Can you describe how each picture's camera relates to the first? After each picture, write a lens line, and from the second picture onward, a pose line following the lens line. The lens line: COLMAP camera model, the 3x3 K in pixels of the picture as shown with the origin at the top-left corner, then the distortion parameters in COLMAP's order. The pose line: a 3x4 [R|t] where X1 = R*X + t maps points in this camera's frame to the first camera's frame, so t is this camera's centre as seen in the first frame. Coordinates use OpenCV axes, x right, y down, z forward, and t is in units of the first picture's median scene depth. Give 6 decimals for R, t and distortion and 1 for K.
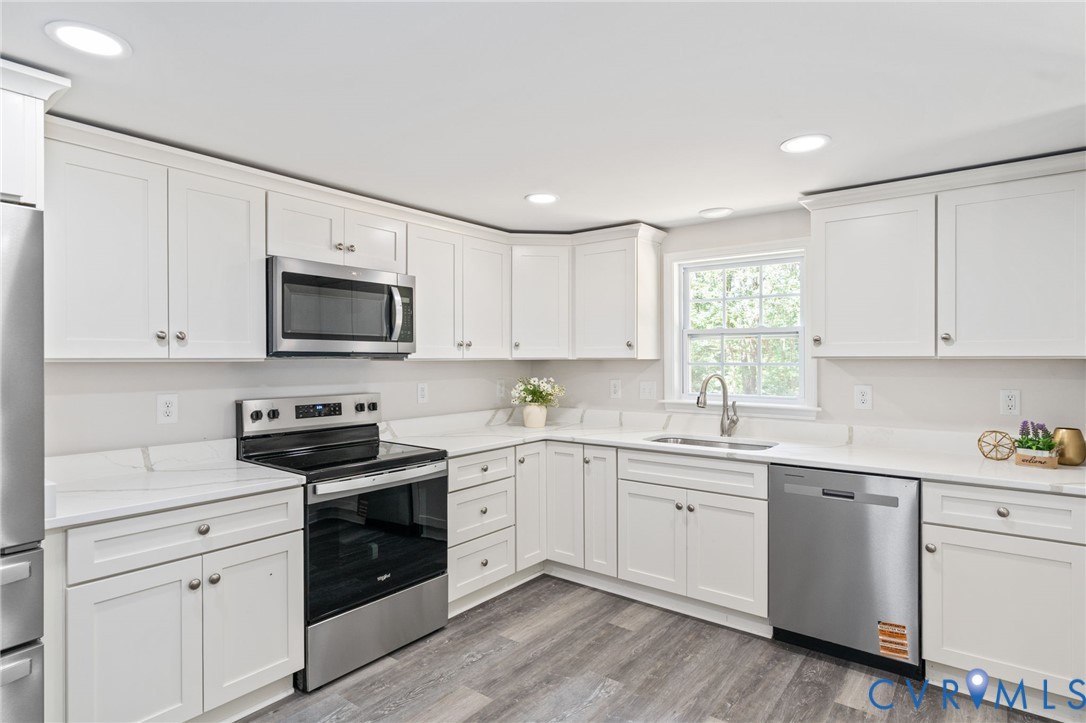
lens RADIAL K [[577.2, 0, 561.4], [0, 577.2, 359.7], [0, 0, 1]] dist [0.000981, 0.000138]
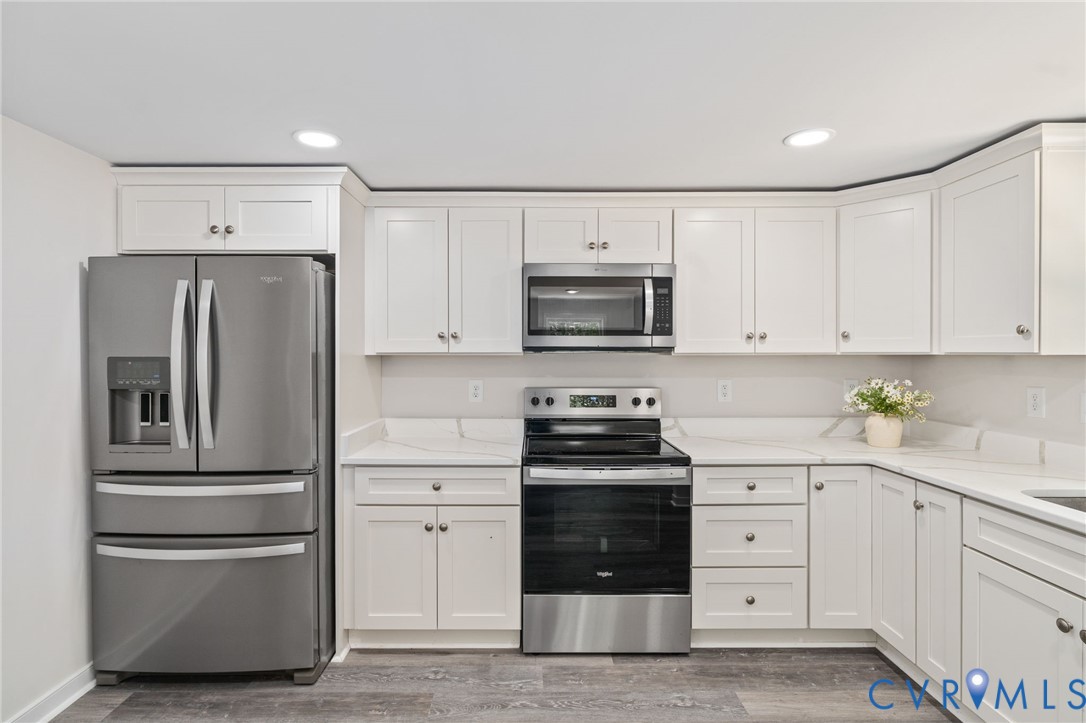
lens RADIAL K [[544.1, 0, 532.8], [0, 544.1, 355.3], [0, 0, 1]] dist [-0.002640, 0.000434]
pose [[0.604621, 0.005159, -0.796497, 0.311867], [-0.002858, 0.999987, 0.004307, -0.001314], [0.796508, -0.000328, 0.604628, 0.295082]]
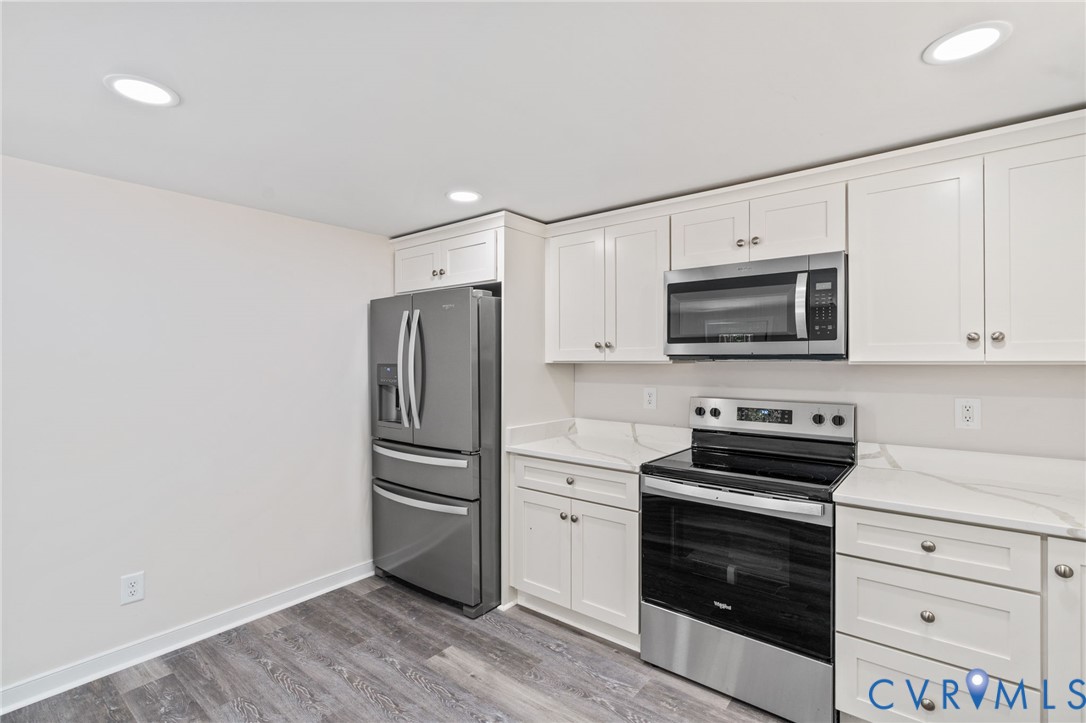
lens RADIAL K [[502.2, 0, 543.0], [0, 502.2, 361.5], [0, 0, 1]] dist [-0.001302, 0.000347]
pose [[-0.030700, 0.003041, -0.999524, 0.416381], [-0.002069, 0.999993, 0.003106, -0.003194], [0.999527, 0.002164, -0.030693, 0.648559]]
